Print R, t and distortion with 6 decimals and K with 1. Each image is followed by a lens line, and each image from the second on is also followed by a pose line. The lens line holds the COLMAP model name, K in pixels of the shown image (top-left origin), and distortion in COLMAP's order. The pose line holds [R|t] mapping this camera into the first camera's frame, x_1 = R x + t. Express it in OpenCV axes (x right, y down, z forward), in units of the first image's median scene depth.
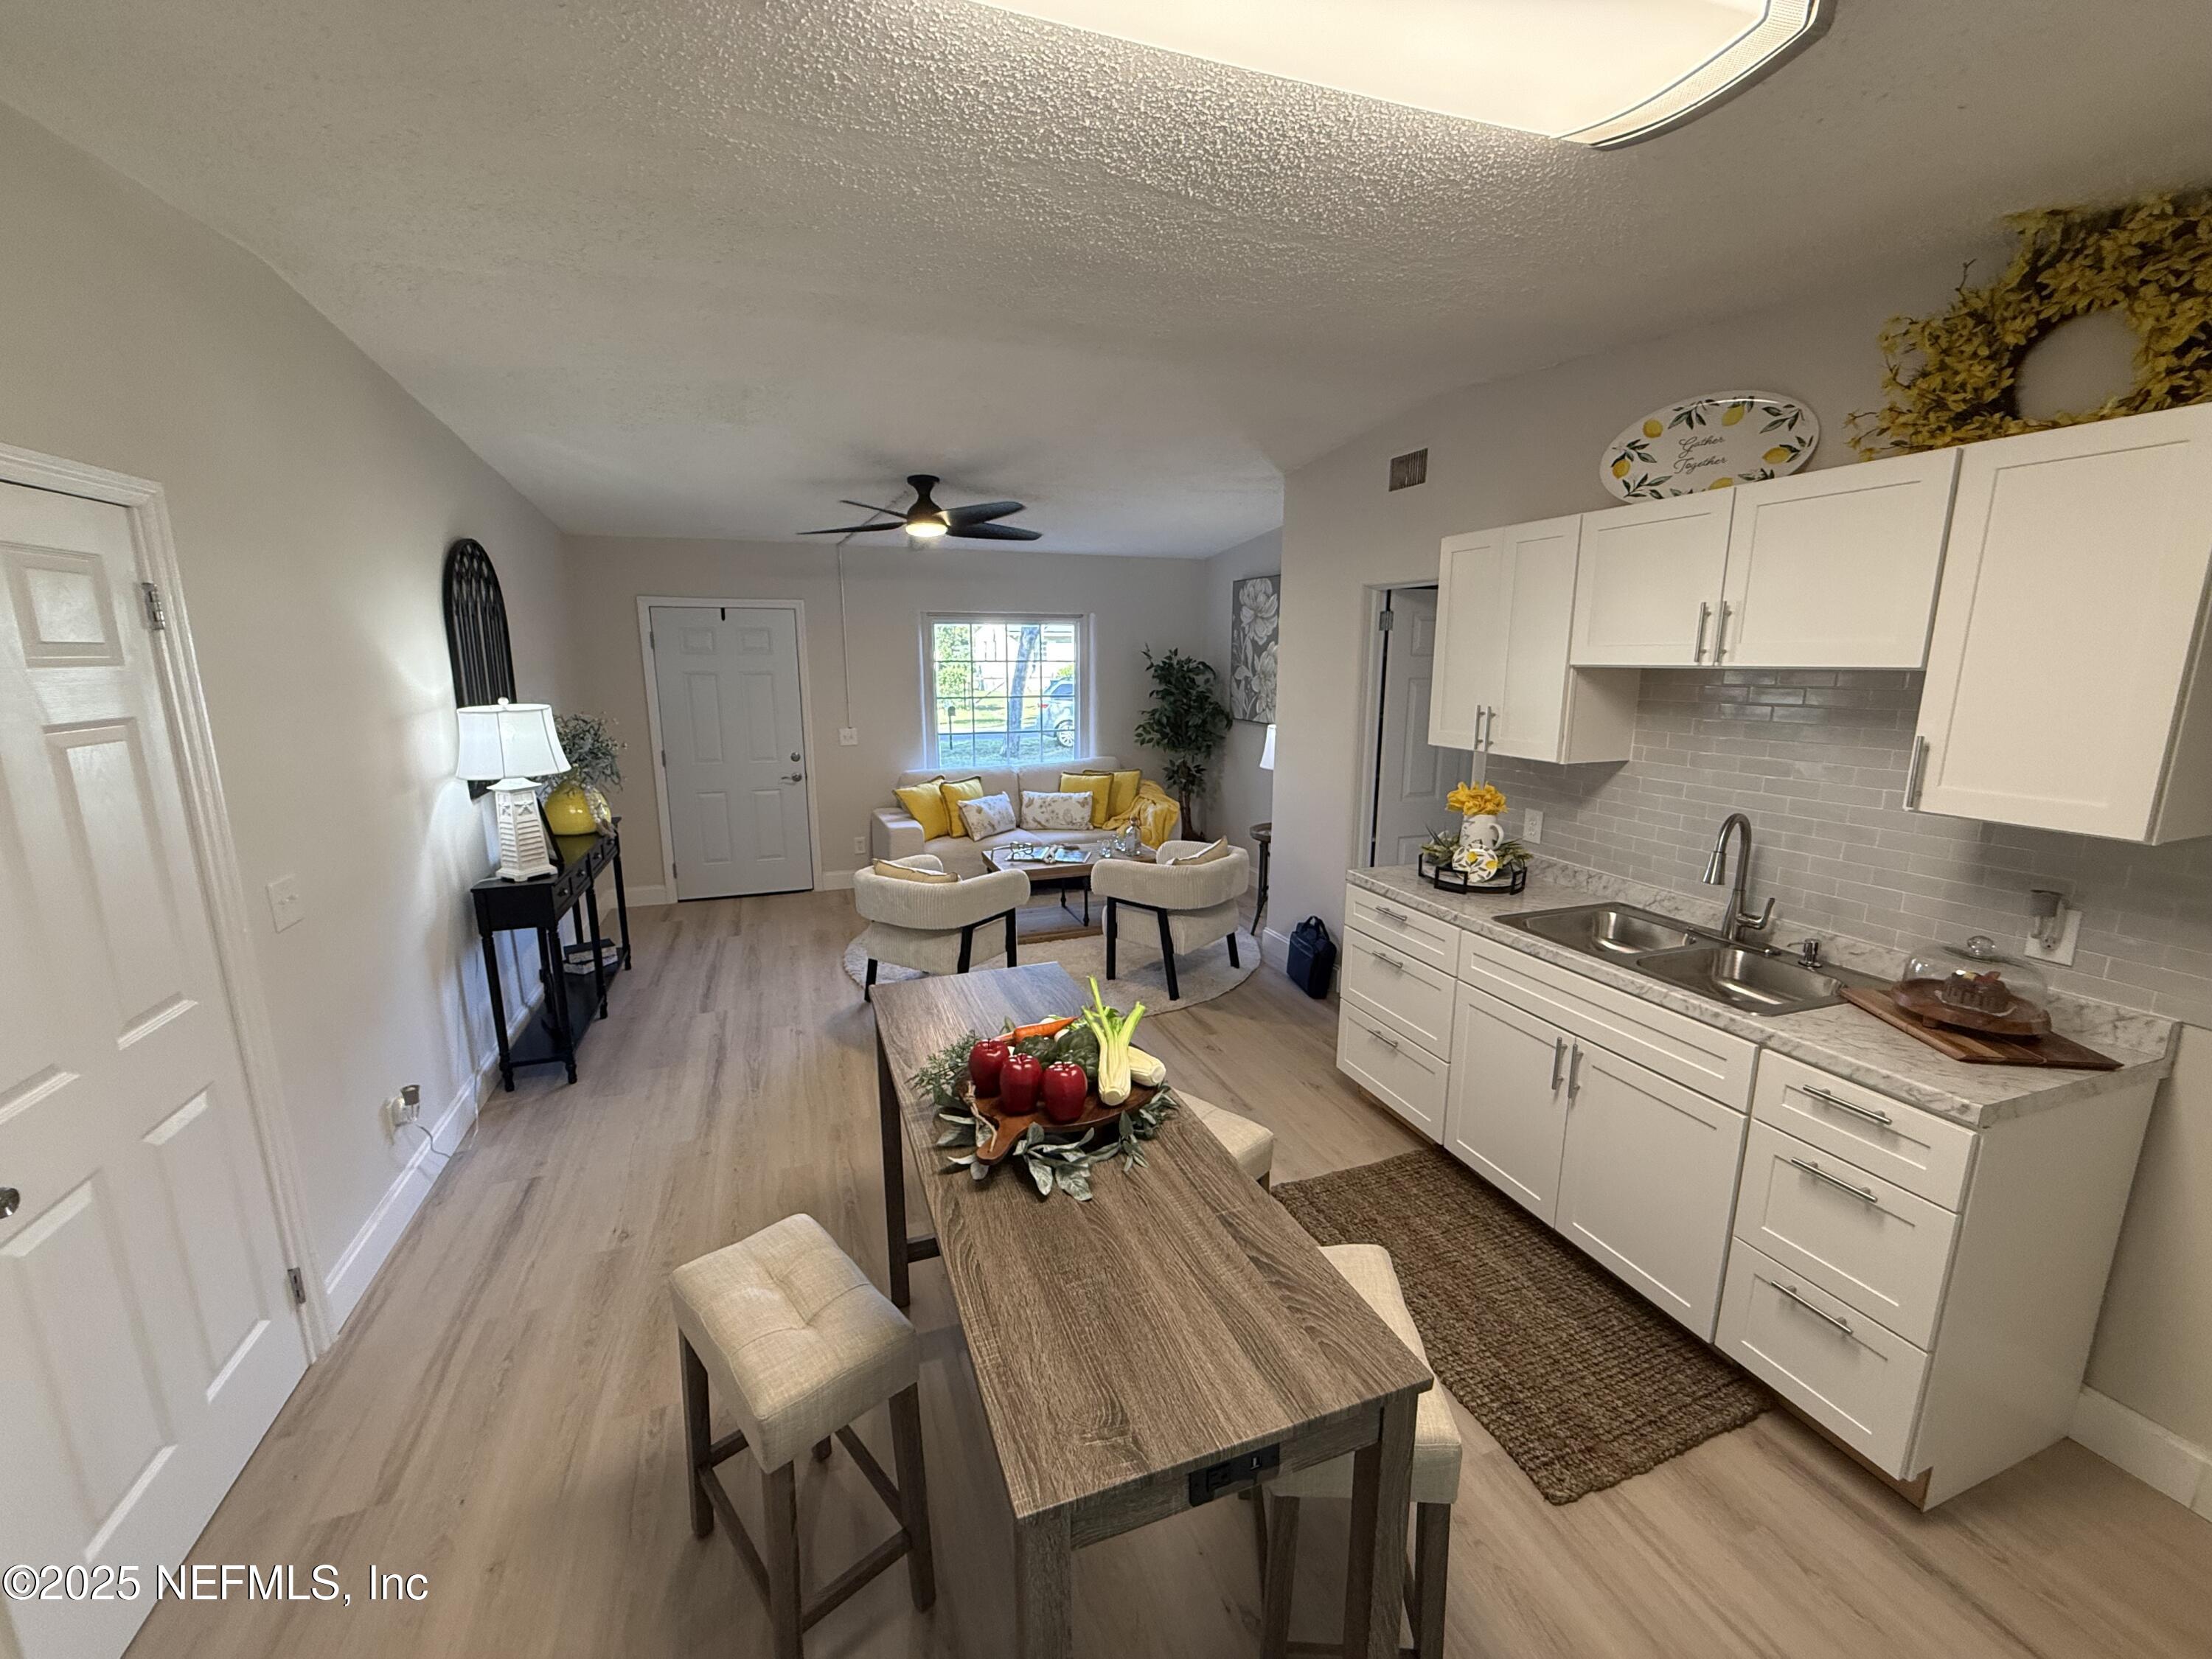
lens RADIAL K [[878.3, 0, 1093.9], [0, 878.3, 822.8], [0, 0, 1]] dist [0.001336, -0.000110]
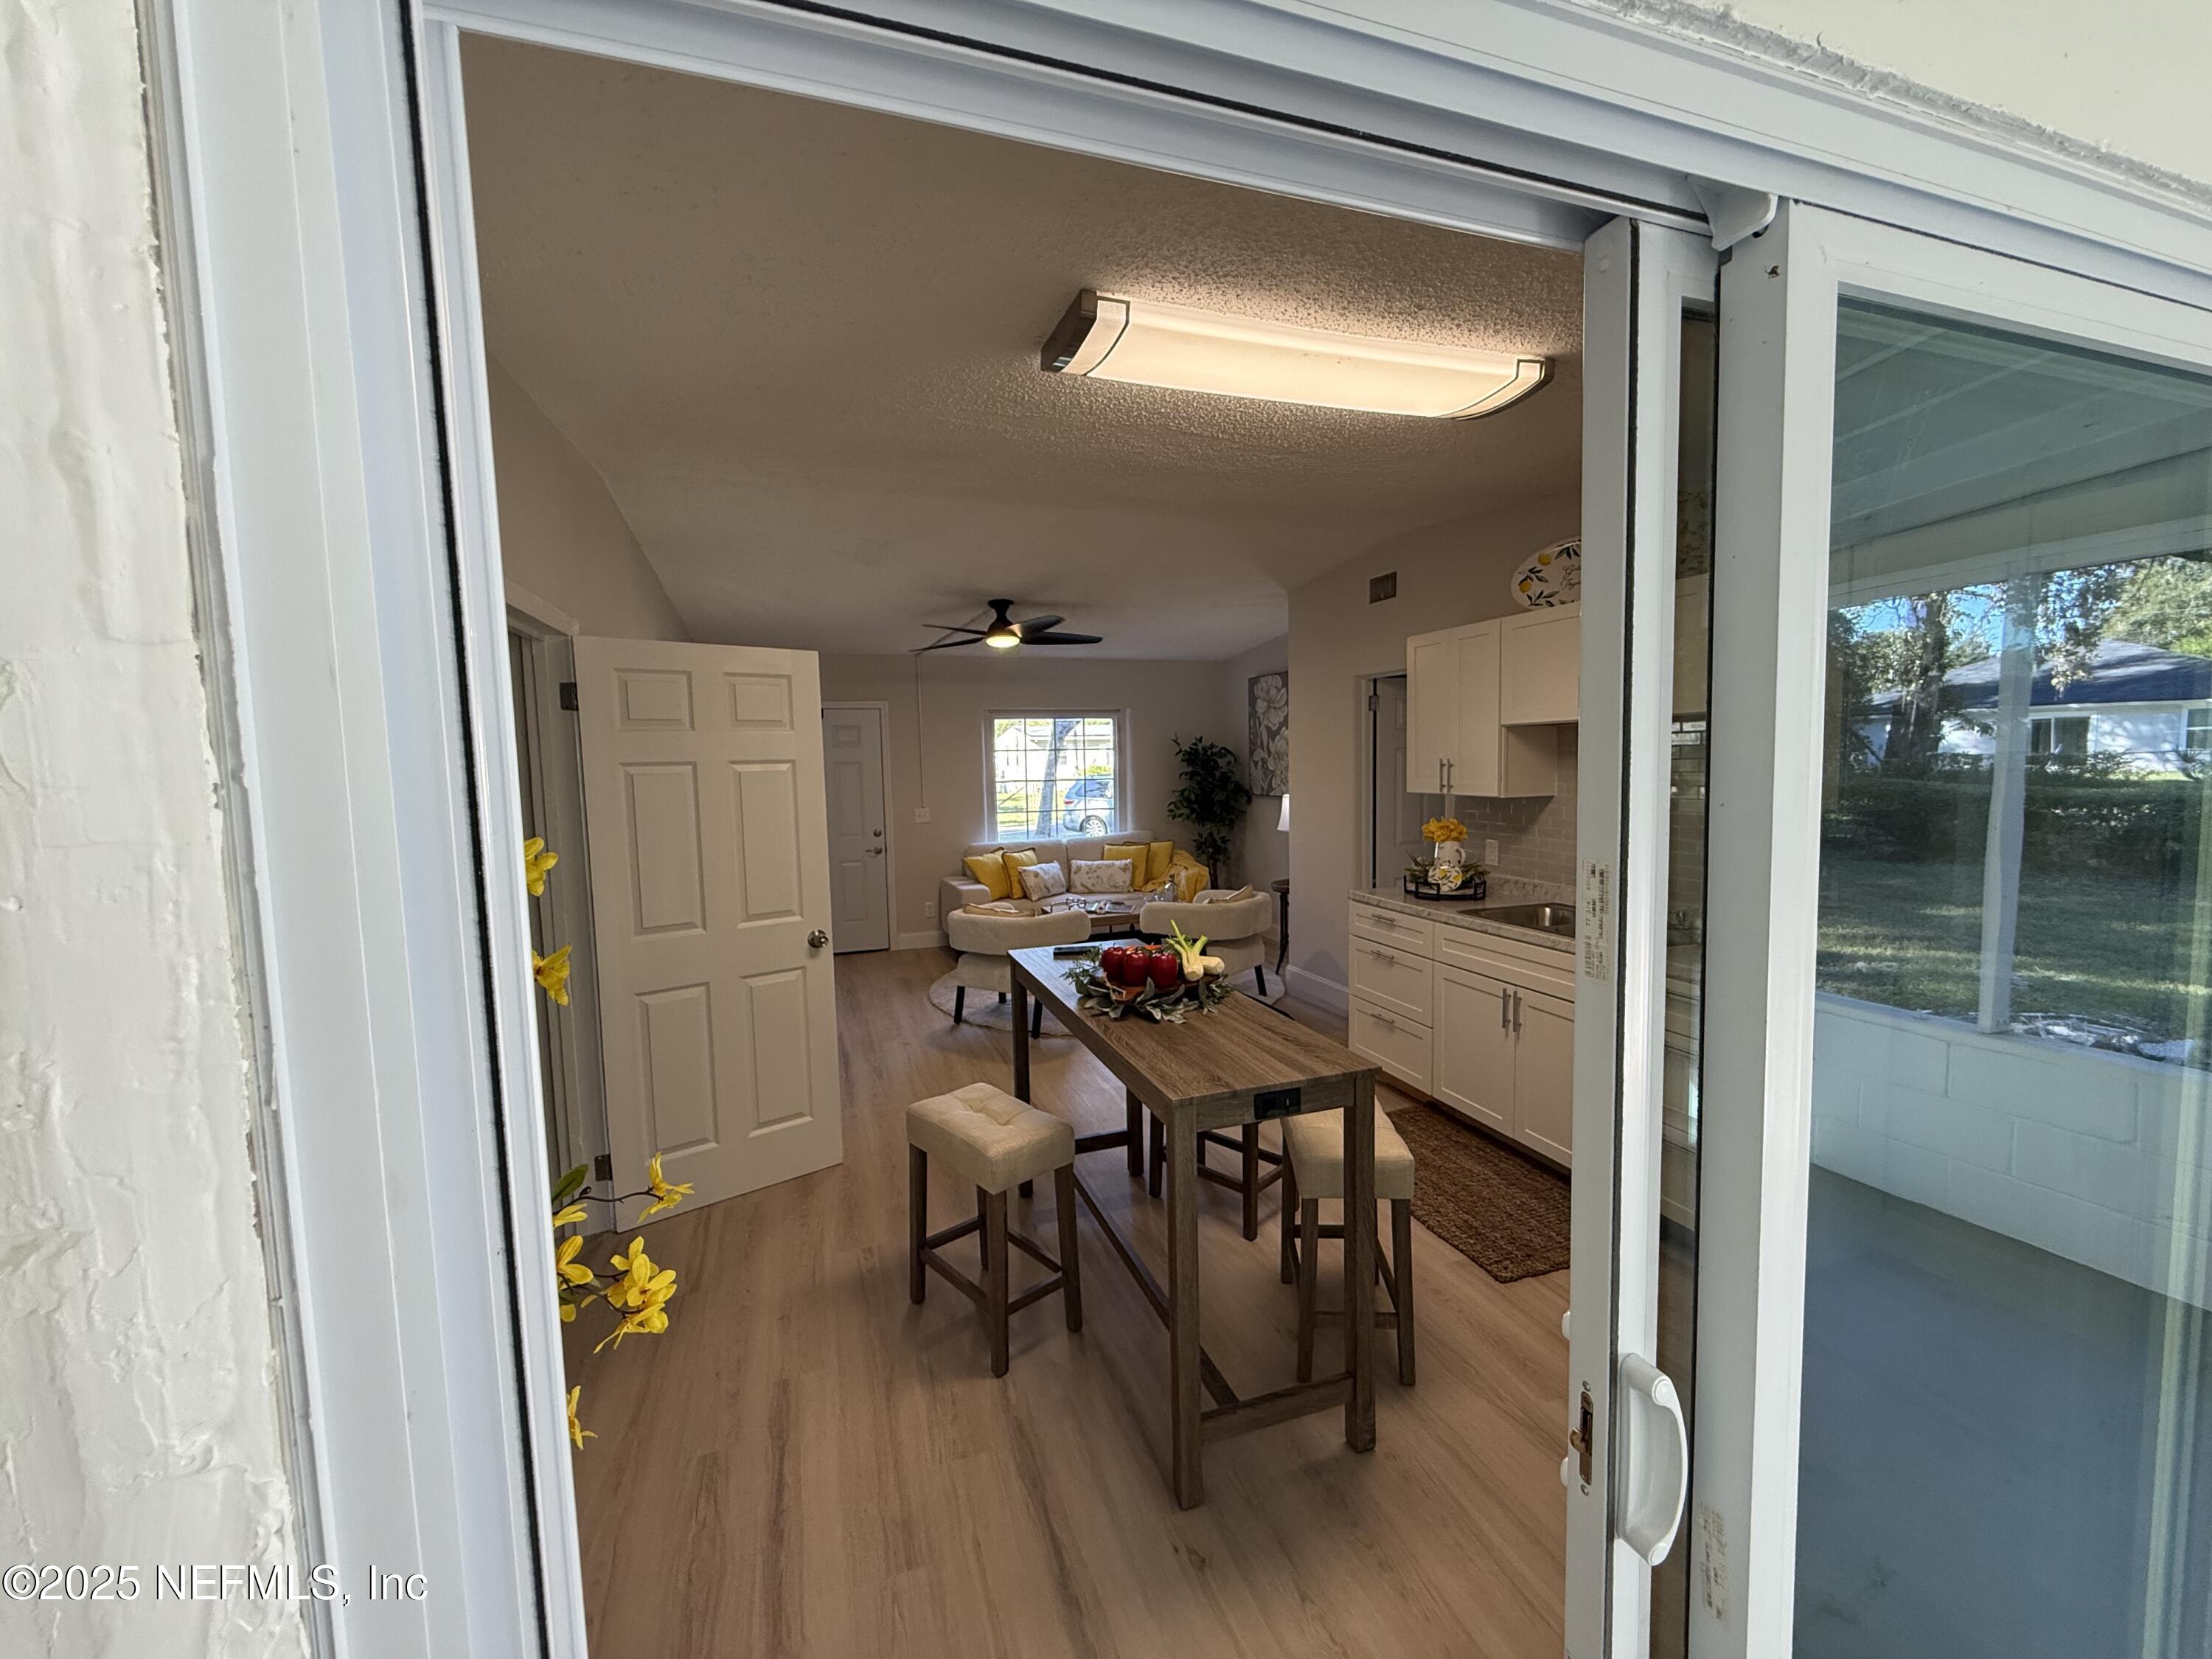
lens RADIAL K [[878.3, 0, 1095.5], [0, 878.3, 824.7], [0, 0, 1]] dist [0.001336, -0.000110]
pose [[0.999678, -0.018533, -0.017329, -0.045311], [0.016427, 0.993272, -0.114632, 0.079375], [0.019337, 0.114310, 0.993257, -0.231434]]
